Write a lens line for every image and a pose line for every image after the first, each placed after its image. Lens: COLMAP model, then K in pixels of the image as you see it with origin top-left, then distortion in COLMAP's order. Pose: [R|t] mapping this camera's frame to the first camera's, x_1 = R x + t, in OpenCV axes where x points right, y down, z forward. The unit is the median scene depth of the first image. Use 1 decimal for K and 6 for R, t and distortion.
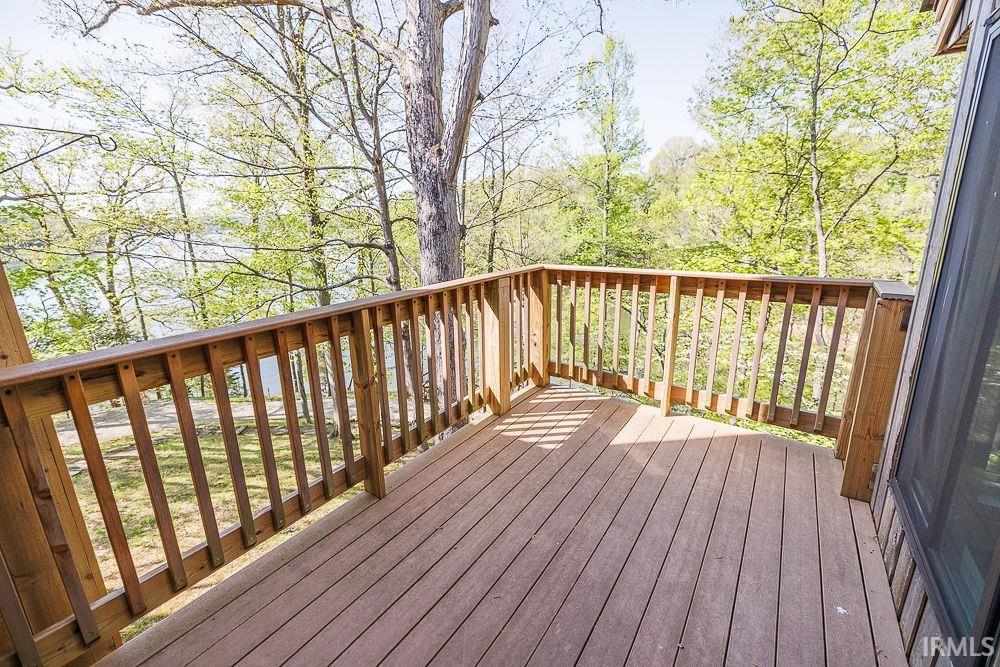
lens RADIAL K [[407.4, 0, 510.1], [0, 407.4, 327.5], [0, 0, 1]] dist [0.002136, 0.000180]
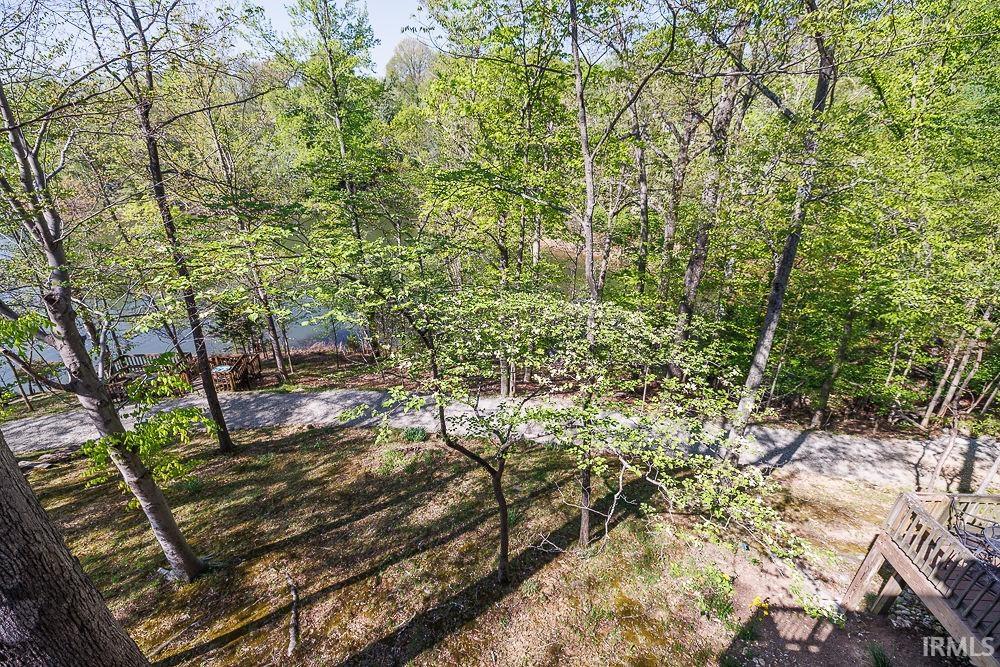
lens RADIAL K [[415.3, 0, 502.0], [0, 415.3, 327.0], [0, 0, 1]] dist [0.001597, 0.000123]
pose [[0.853786, -0.200533, 0.480454, 0.413868], [0.111406, 0.971837, 0.207655, -0.232838], [-0.508565, -0.123768, 0.852082, 0.949528]]
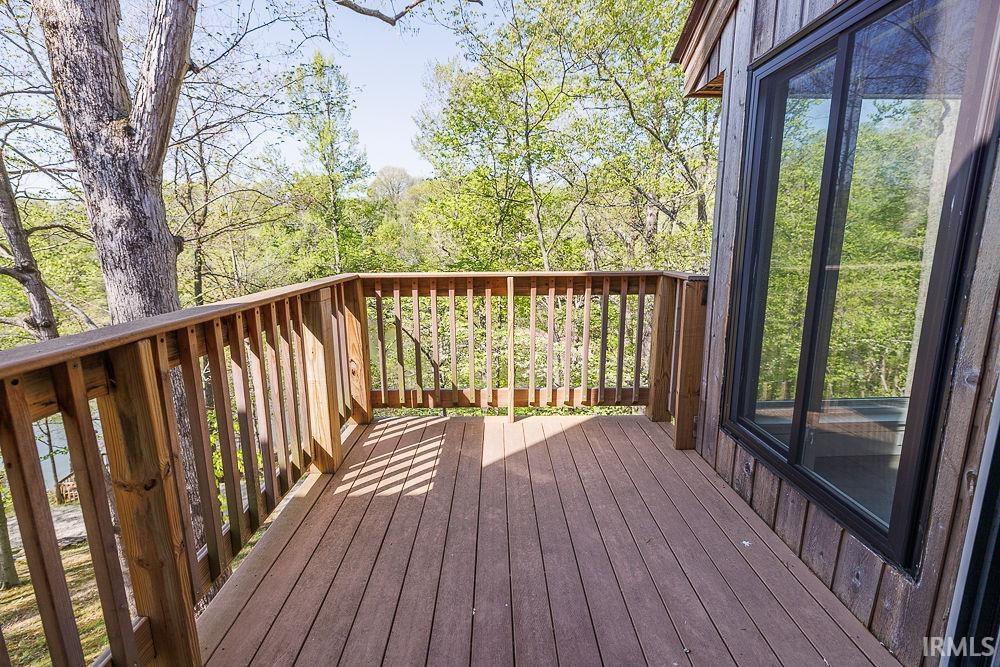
lens RADIAL K [[415.3, 0, 502.0], [0, 415.3, 327.0], [0, 0, 1]] dist [0.001597, 0.000123]
pose [[0.820676, -0.103782, 0.561890, -0.163177], [0.137880, 0.990277, -0.018476, 0.008023], [-0.554509, 0.092636, 0.827006, 0.169055]]
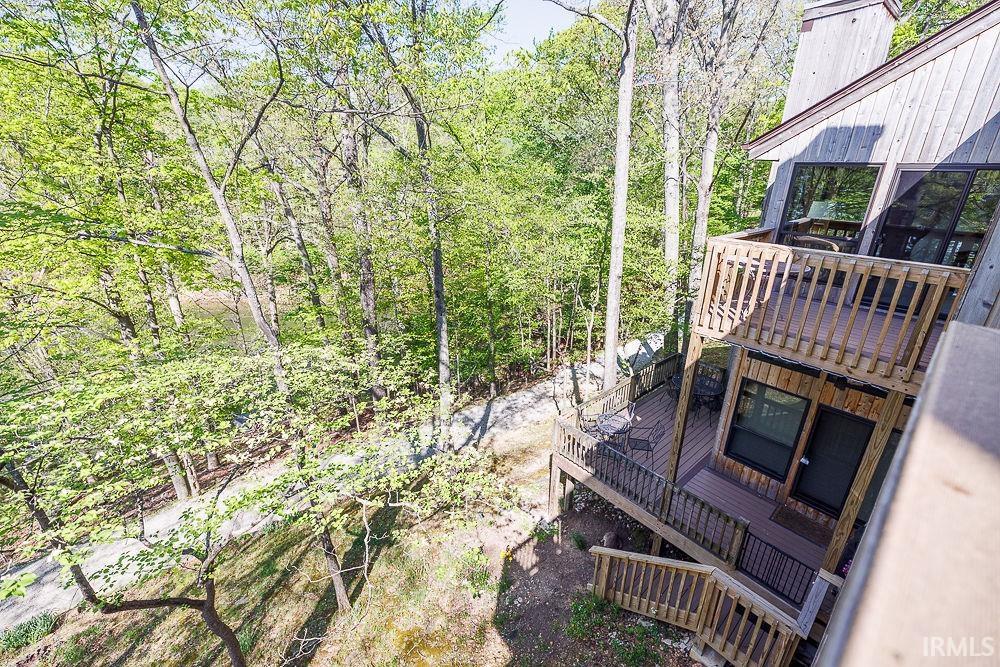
lens RADIAL K [[415.3, 0, 502.0], [0, 415.3, 327.0], [0, 0, 1]] dist [0.001597, 0.000123]
pose [[0.249012, -0.320113, 0.914068, 0.425646], [0.225718, 0.936989, 0.266650, -0.225658], [-0.941830, 0.139923, 0.305577, 0.978501]]
